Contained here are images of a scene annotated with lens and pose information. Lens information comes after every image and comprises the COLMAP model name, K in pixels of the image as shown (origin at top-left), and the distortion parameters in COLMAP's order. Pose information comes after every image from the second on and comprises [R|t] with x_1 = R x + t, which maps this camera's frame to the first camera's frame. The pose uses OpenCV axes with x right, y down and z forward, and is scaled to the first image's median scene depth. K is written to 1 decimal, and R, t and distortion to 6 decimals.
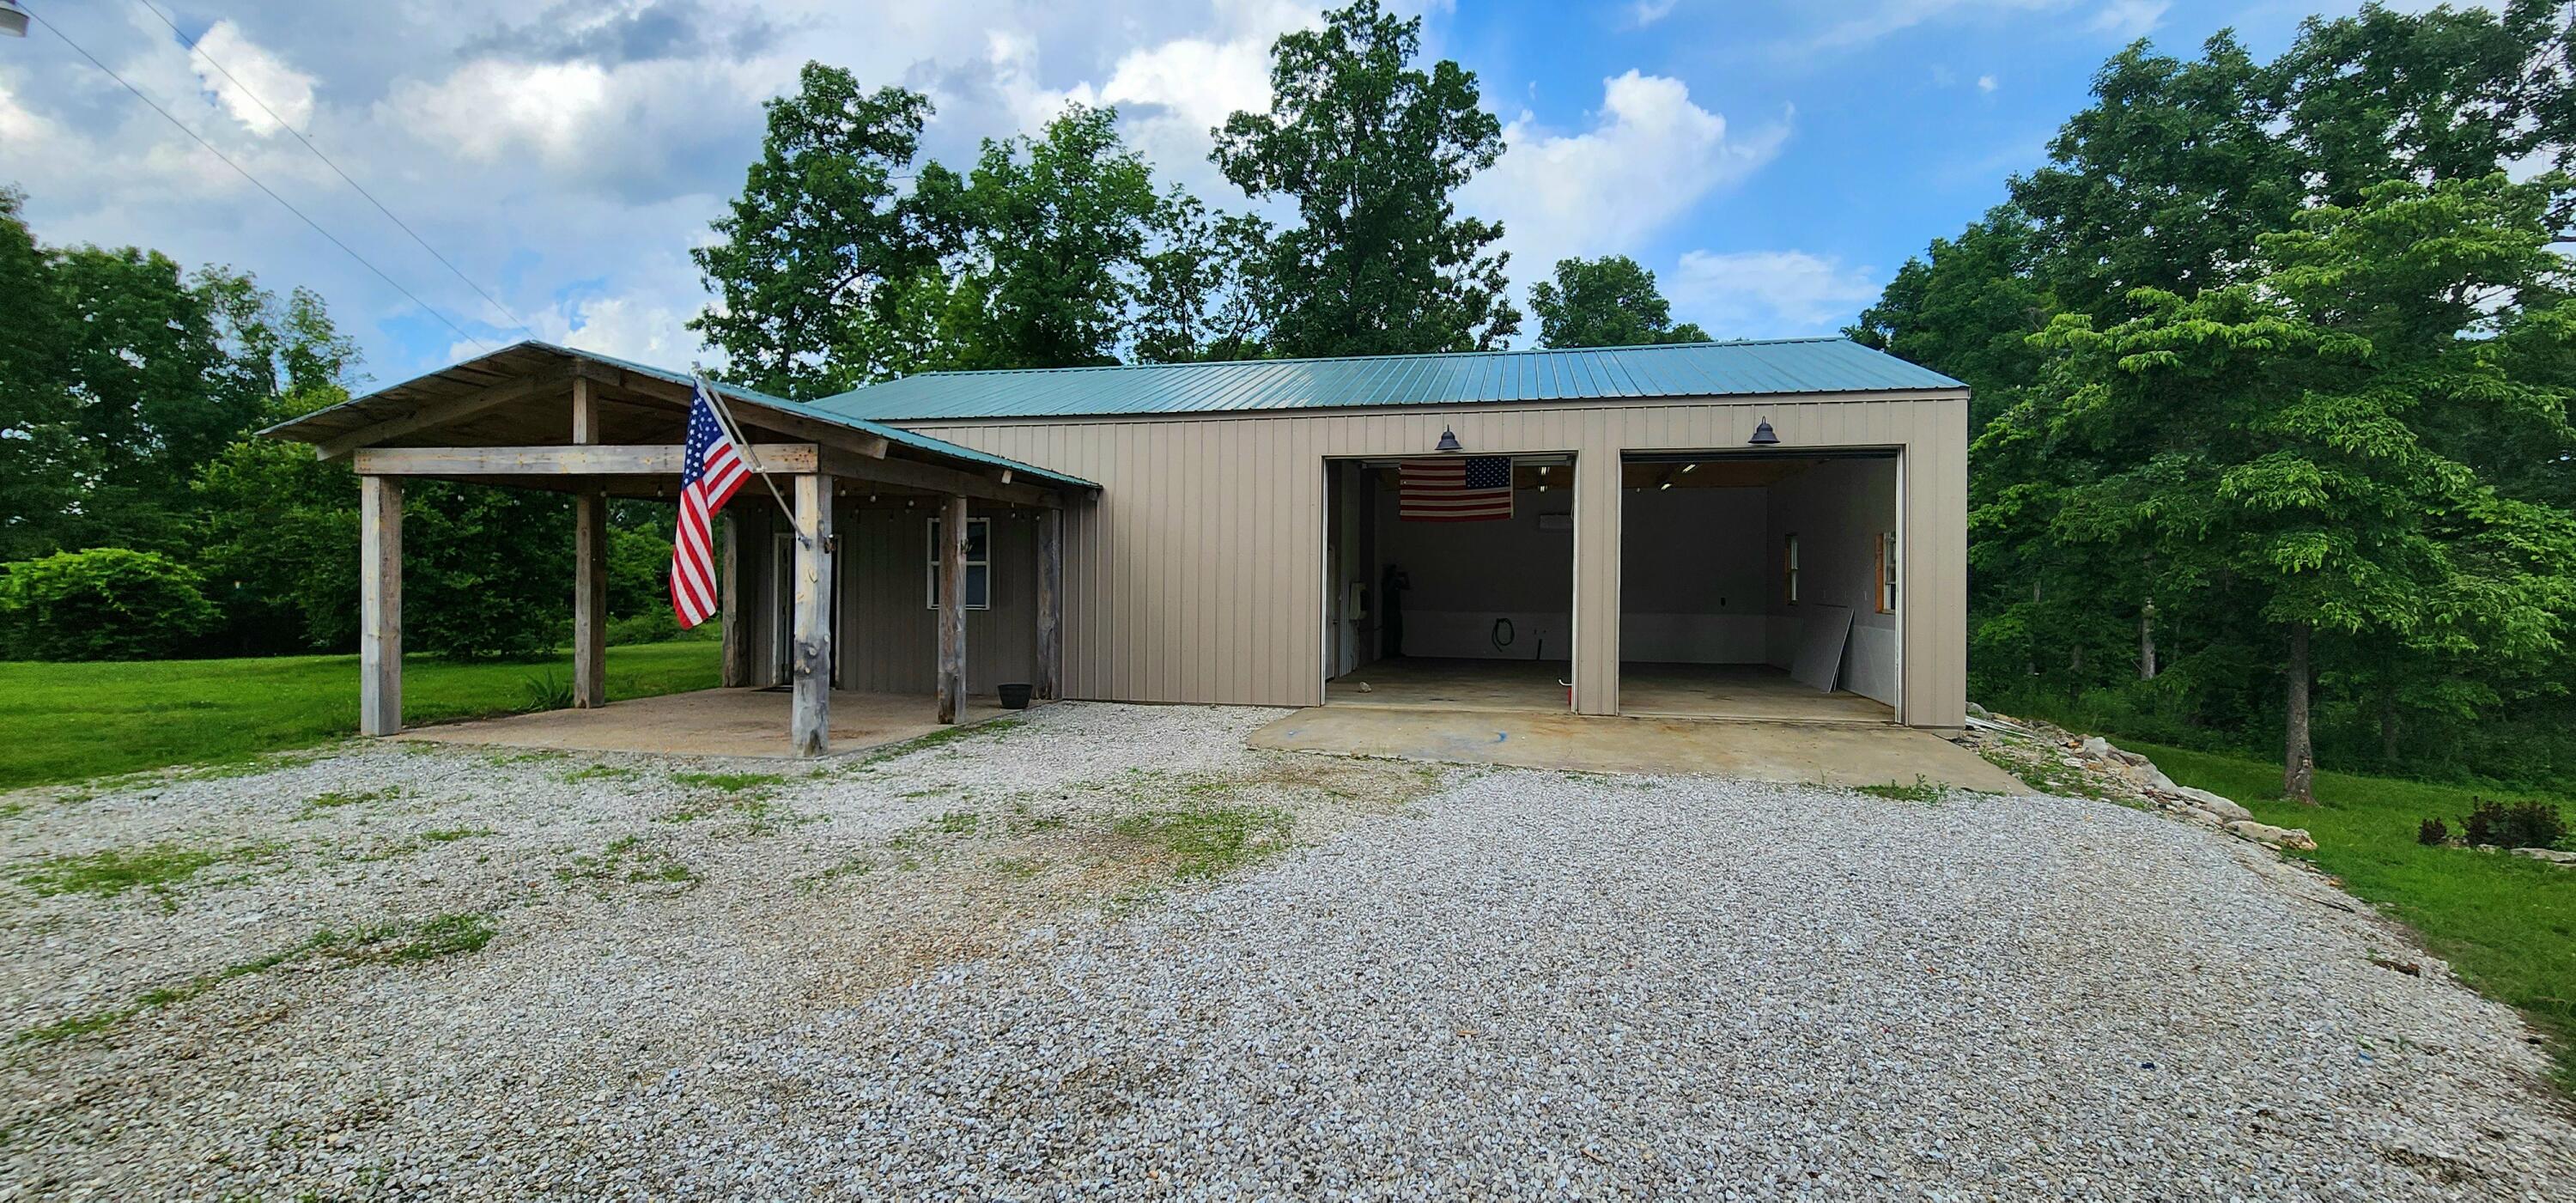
lens RADIAL K [[1061.1, 0, 1279.0], [0, 1061.1, 612.1], [0, 0, 1]] dist [-0.001438, 0.000154]
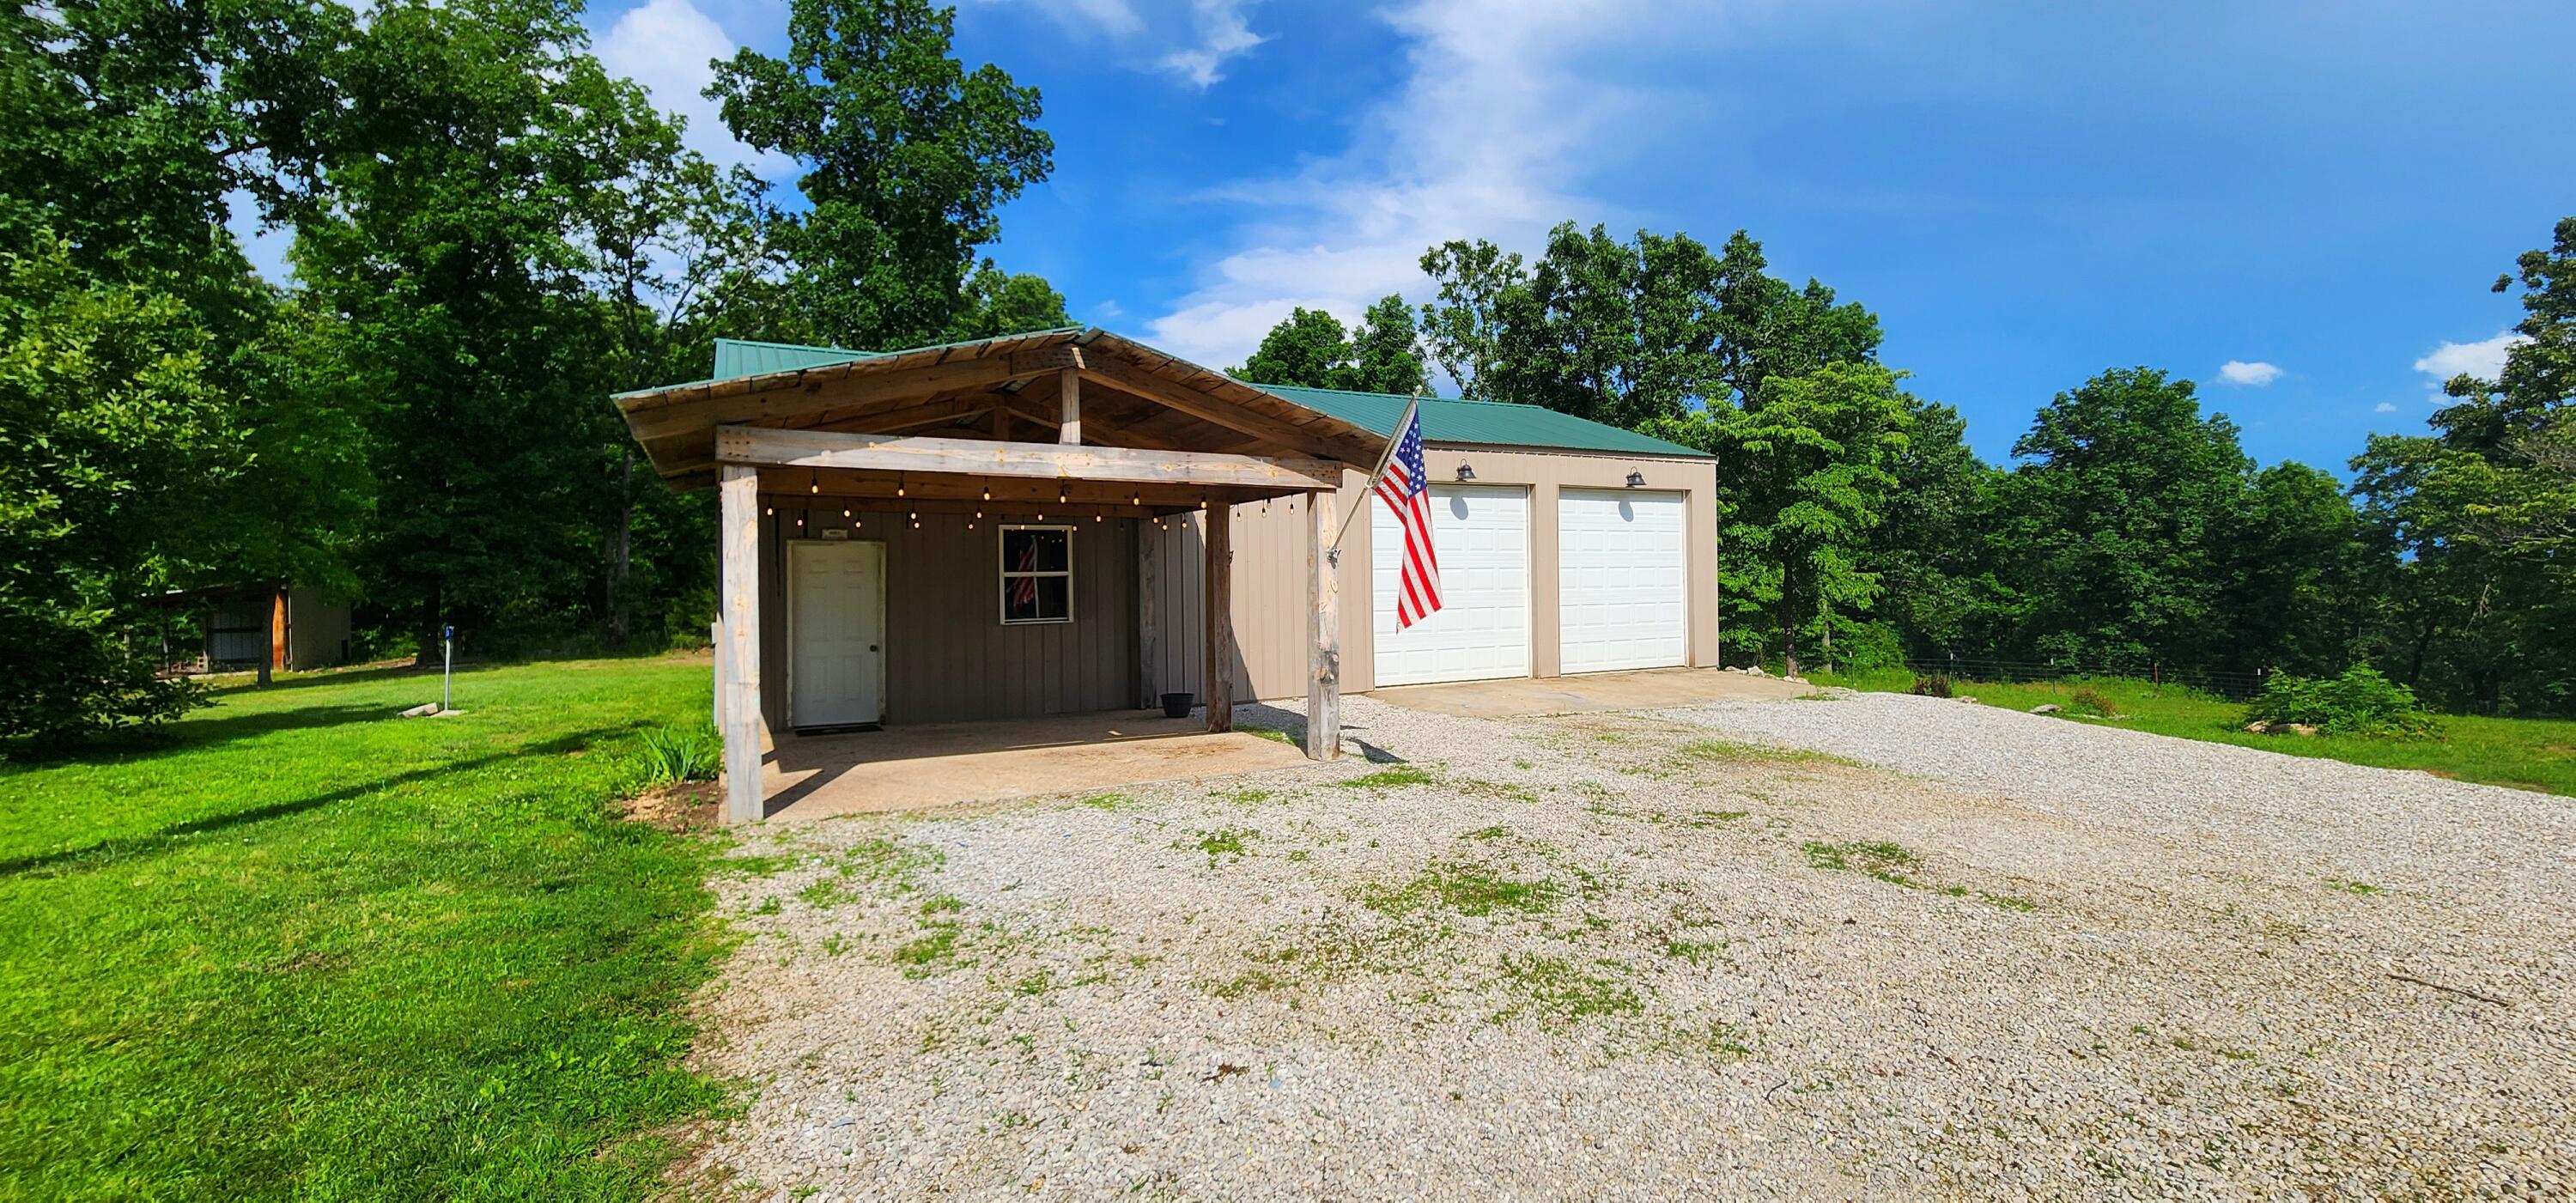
lens RADIAL K [[1061.1, 0, 1298.8], [0, 1061.1, 617.5], [0, 0, 1]] dist [-0.001438, 0.000154]
pose [[0.773104, -0.037999, 0.633140, -0.834585], [0.035431, 0.999232, 0.016707, -0.016392], [-0.633288, 0.009516, 0.773857, 0.148852]]
